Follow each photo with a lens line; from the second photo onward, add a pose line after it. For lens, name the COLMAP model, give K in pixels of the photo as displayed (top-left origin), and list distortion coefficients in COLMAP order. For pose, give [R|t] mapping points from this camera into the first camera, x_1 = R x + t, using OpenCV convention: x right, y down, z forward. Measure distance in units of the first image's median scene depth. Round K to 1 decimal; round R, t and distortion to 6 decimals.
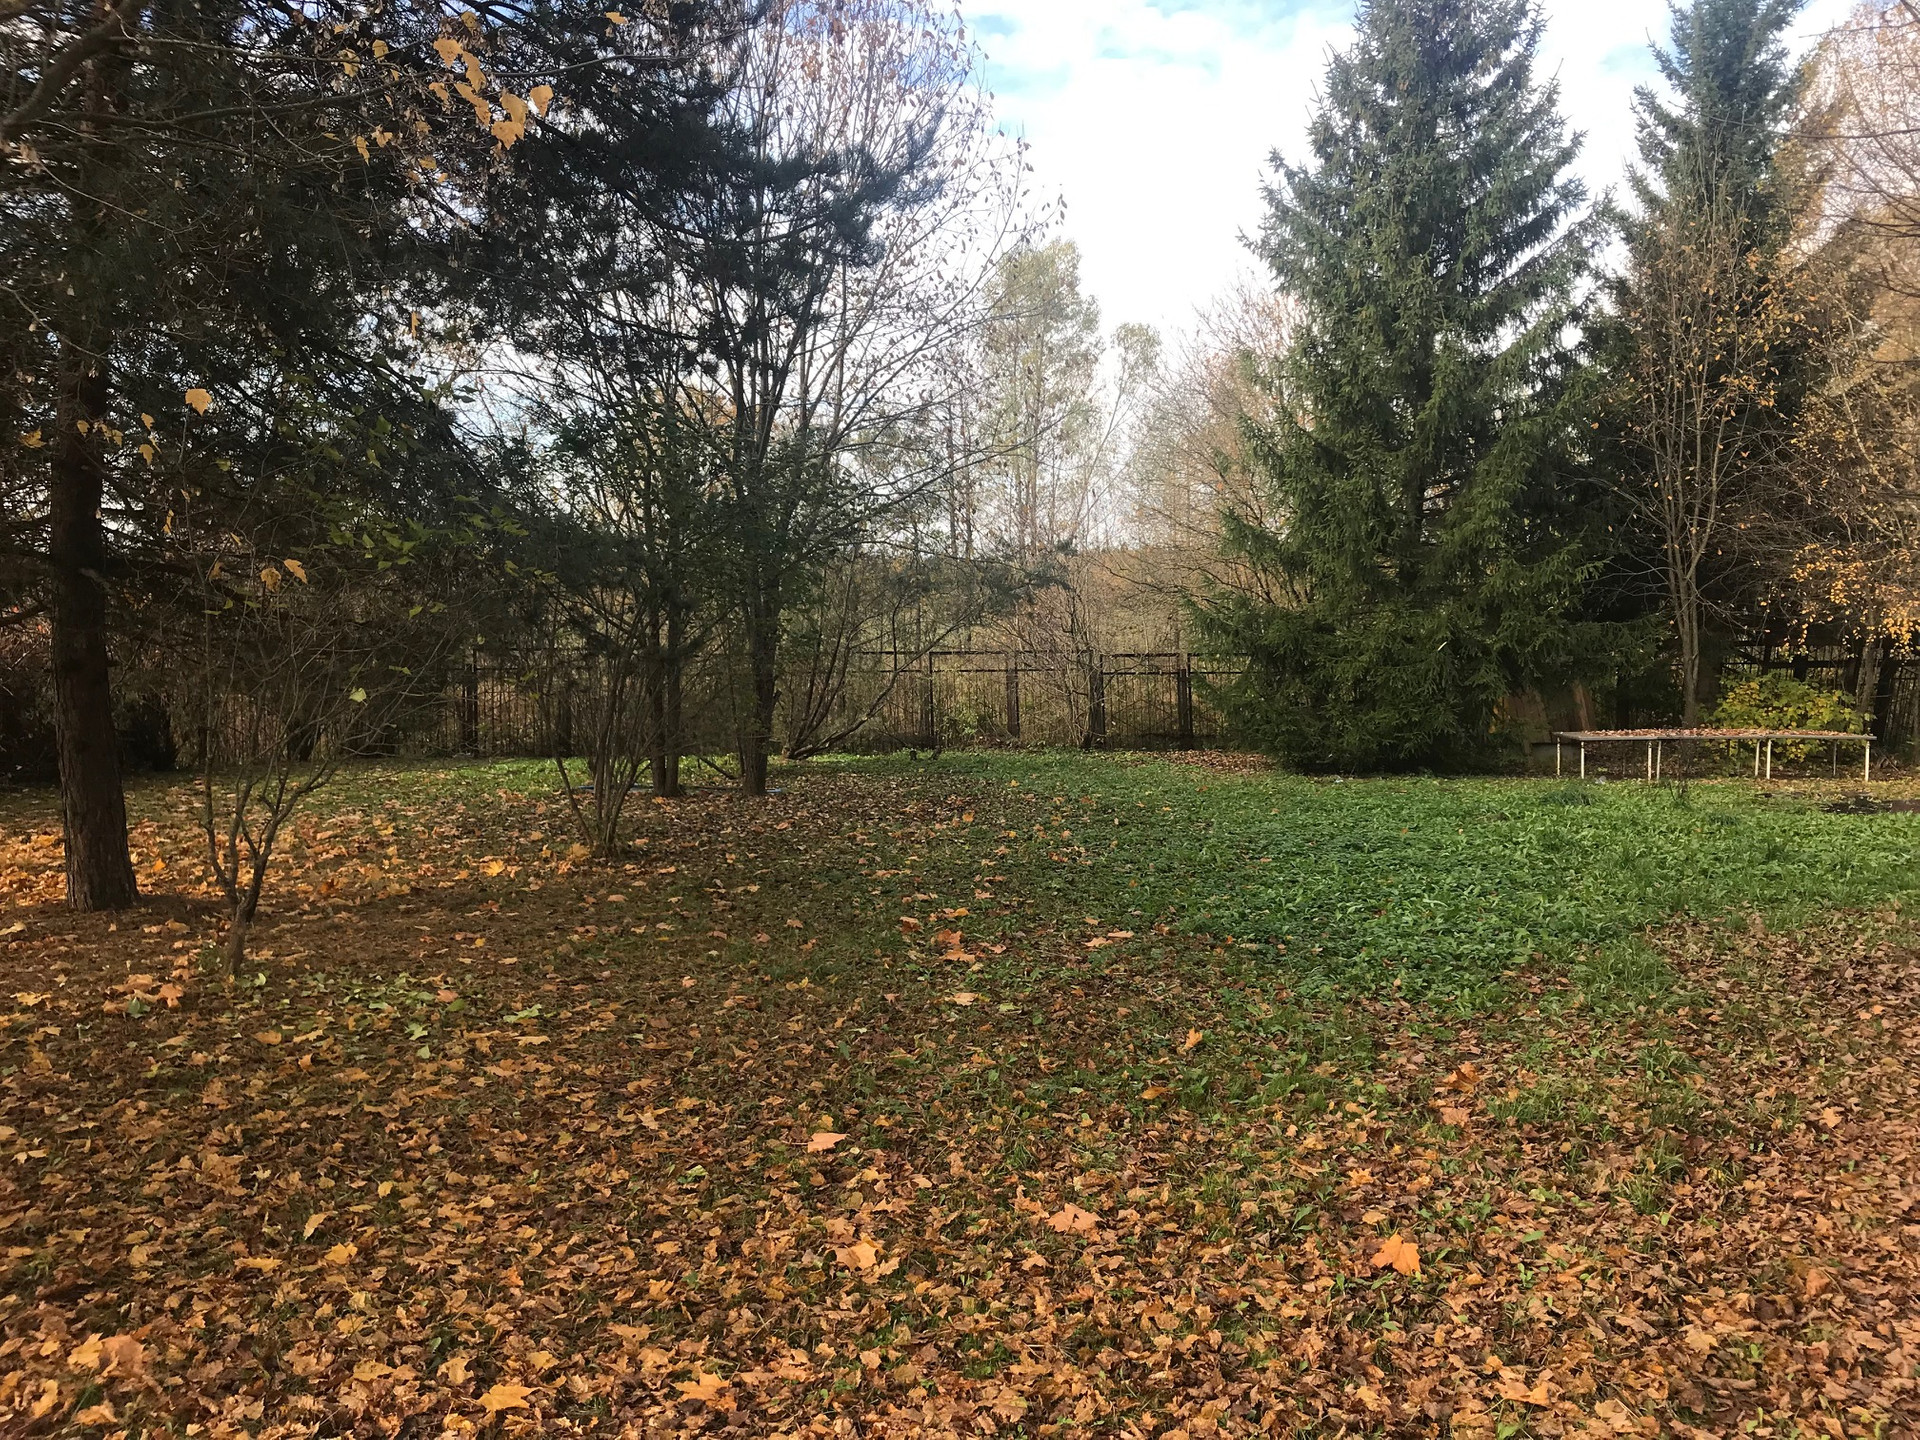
lens RADIAL K [[1578.0, 0, 960.0], [0, 1578.0, 720.0], [0, 0, 1]] dist [-0.003957, -0.006949]
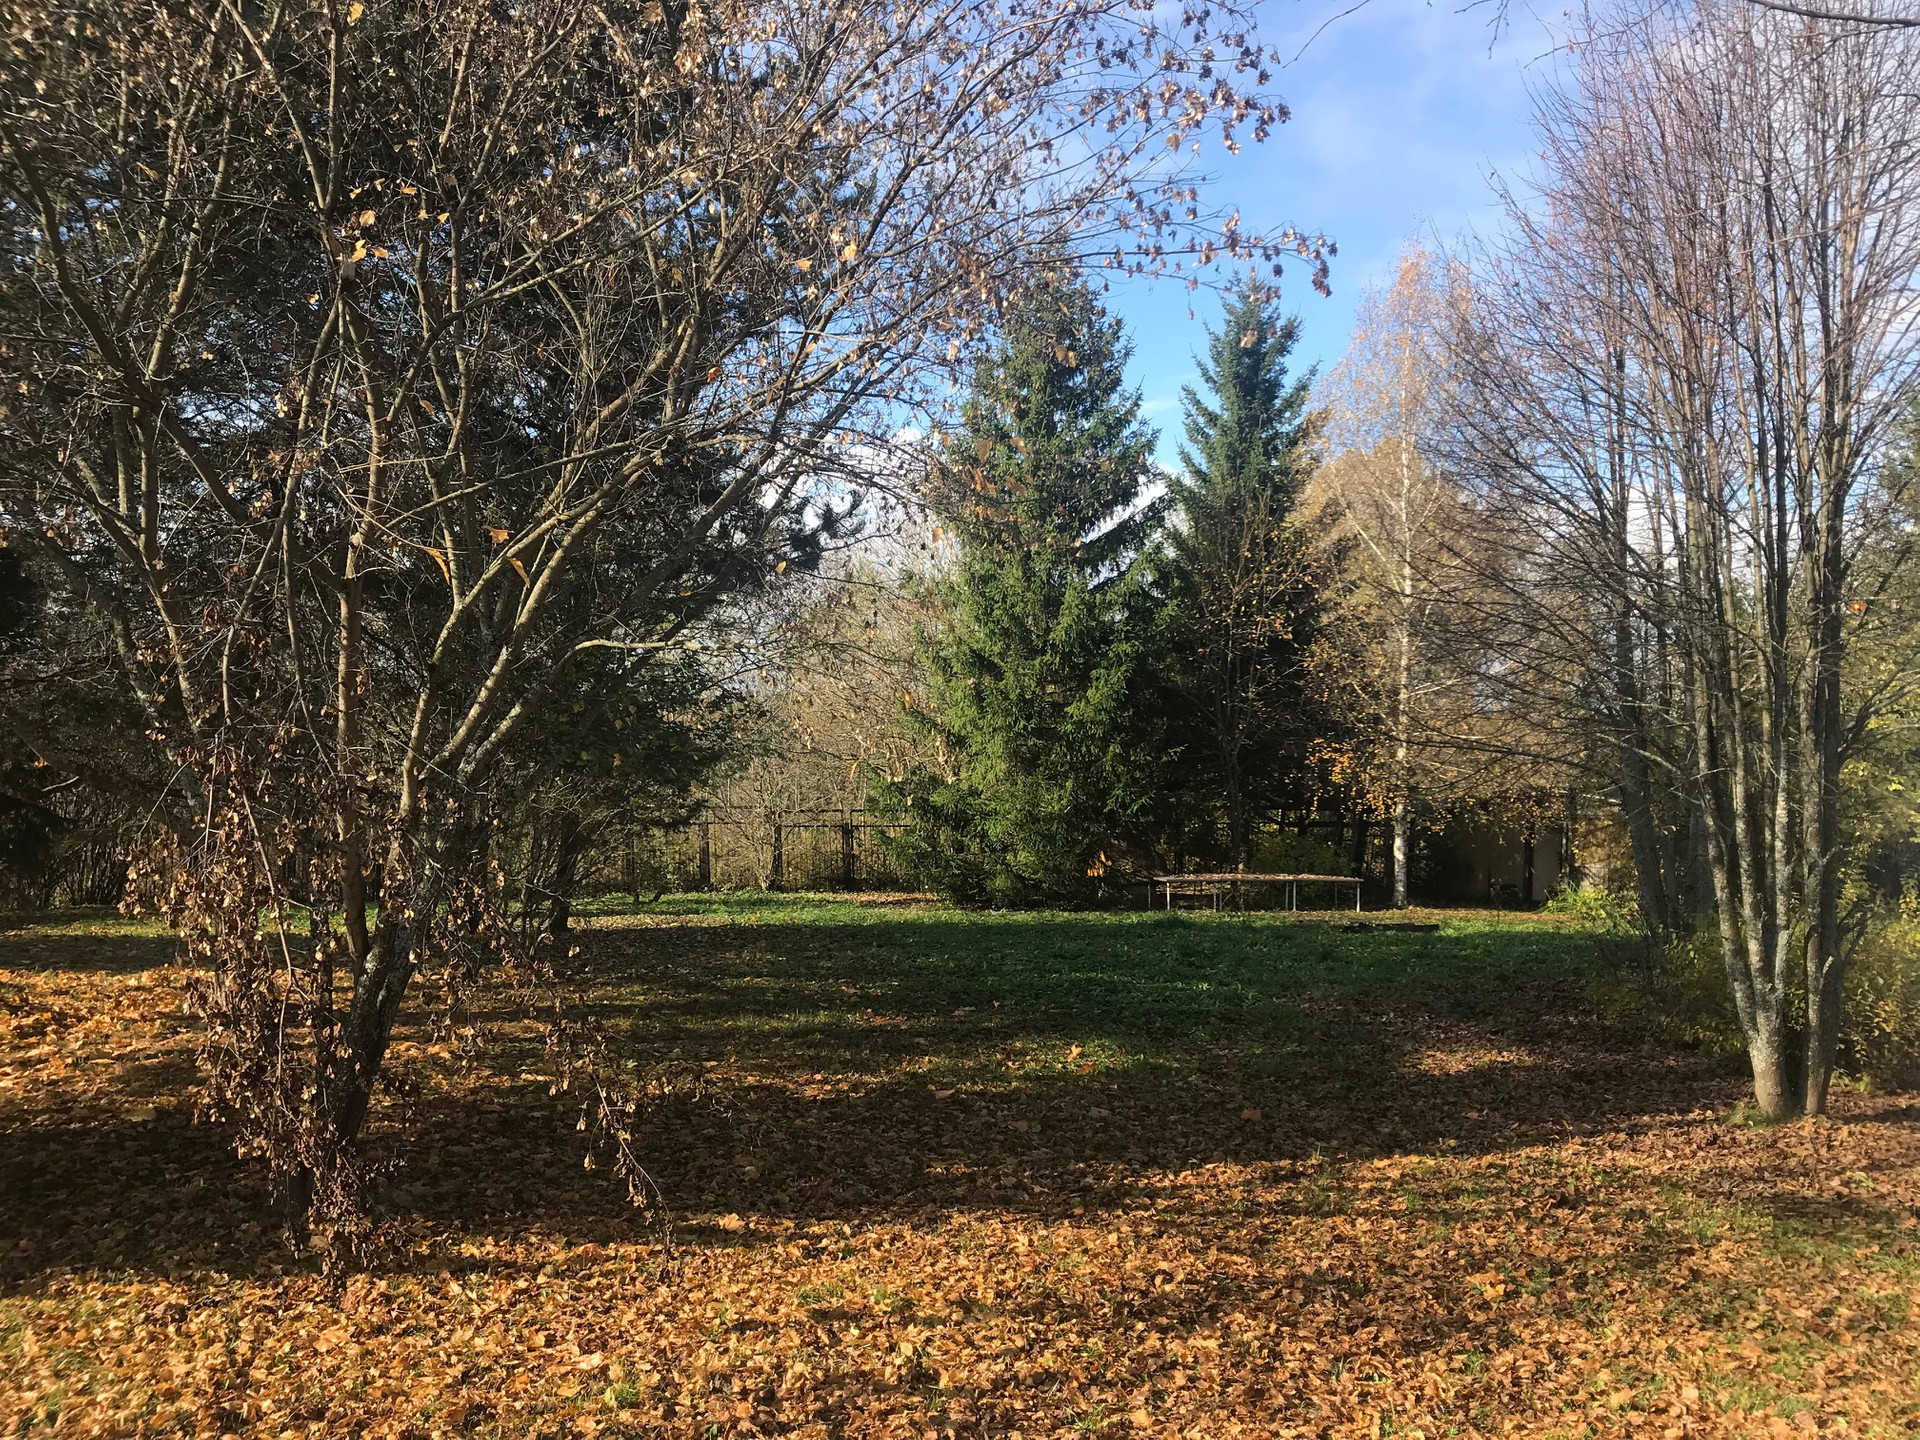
lens RADIAL K [[1578.0, 0, 960.0], [0, 1578.0, 720.0], [0, 0, 1]] dist [-0.003957, -0.006949]
pose [[0.955156, 0.026495, 0.294915, -0.148308], [0.001235, 0.995624, -0.093447, 0.000940], [-0.296100, 0.089620, 0.950943, -0.198907]]
